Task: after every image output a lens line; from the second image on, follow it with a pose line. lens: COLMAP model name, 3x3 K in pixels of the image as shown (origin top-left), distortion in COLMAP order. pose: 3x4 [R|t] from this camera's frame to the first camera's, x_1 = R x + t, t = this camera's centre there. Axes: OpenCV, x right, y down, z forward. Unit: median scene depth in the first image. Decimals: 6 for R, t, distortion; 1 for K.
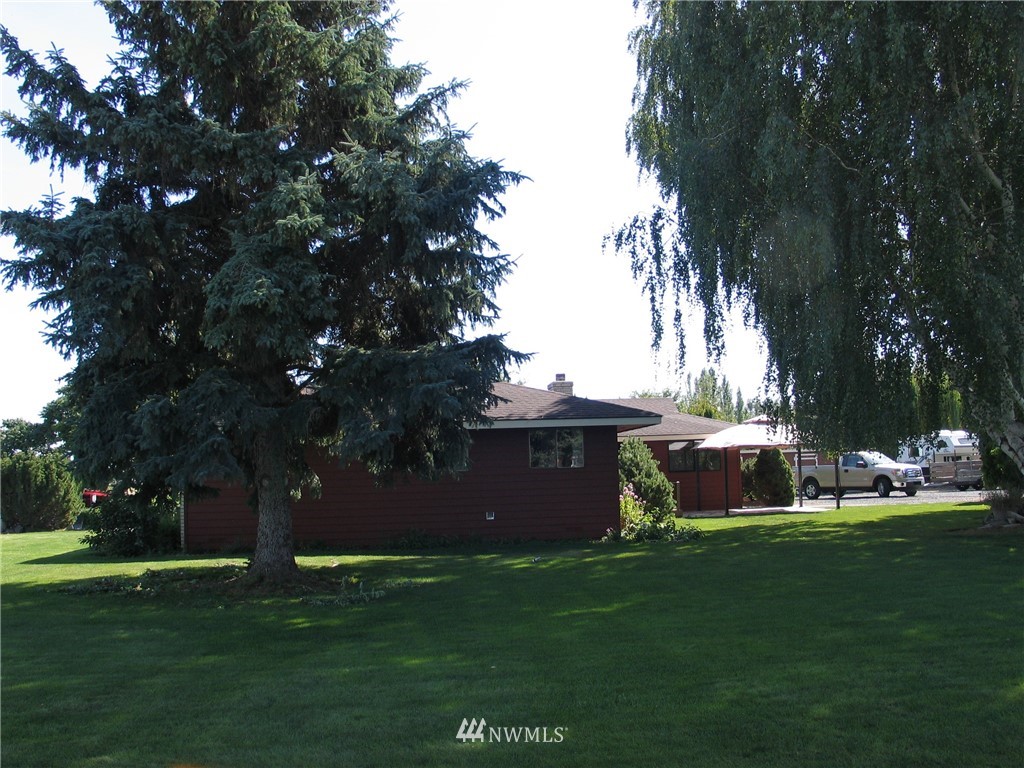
lens RADIAL K [[1070.6, 0, 512.0], [0, 1070.6, 384.0], [0, 0, 1]] dist [-0.195376, 0.184753]
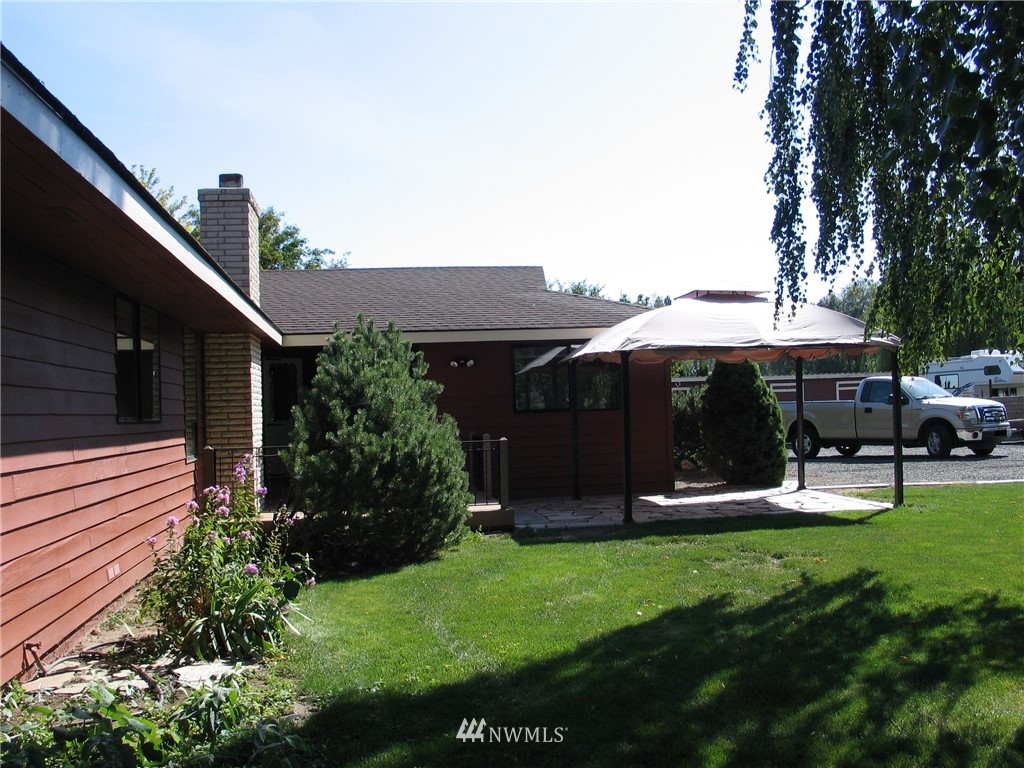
lens RADIAL K [[1070.6, 0, 512.0], [0, 1070.6, 384.0], [0, 0, 1]] dist [-0.195376, 0.184753]
pose [[0.999236, 0.004613, 0.038816, 0.128068], [-0.007076, 0.997953, 0.063565, 0.041930], [-0.038443, -0.063791, 0.997223, 0.540363]]
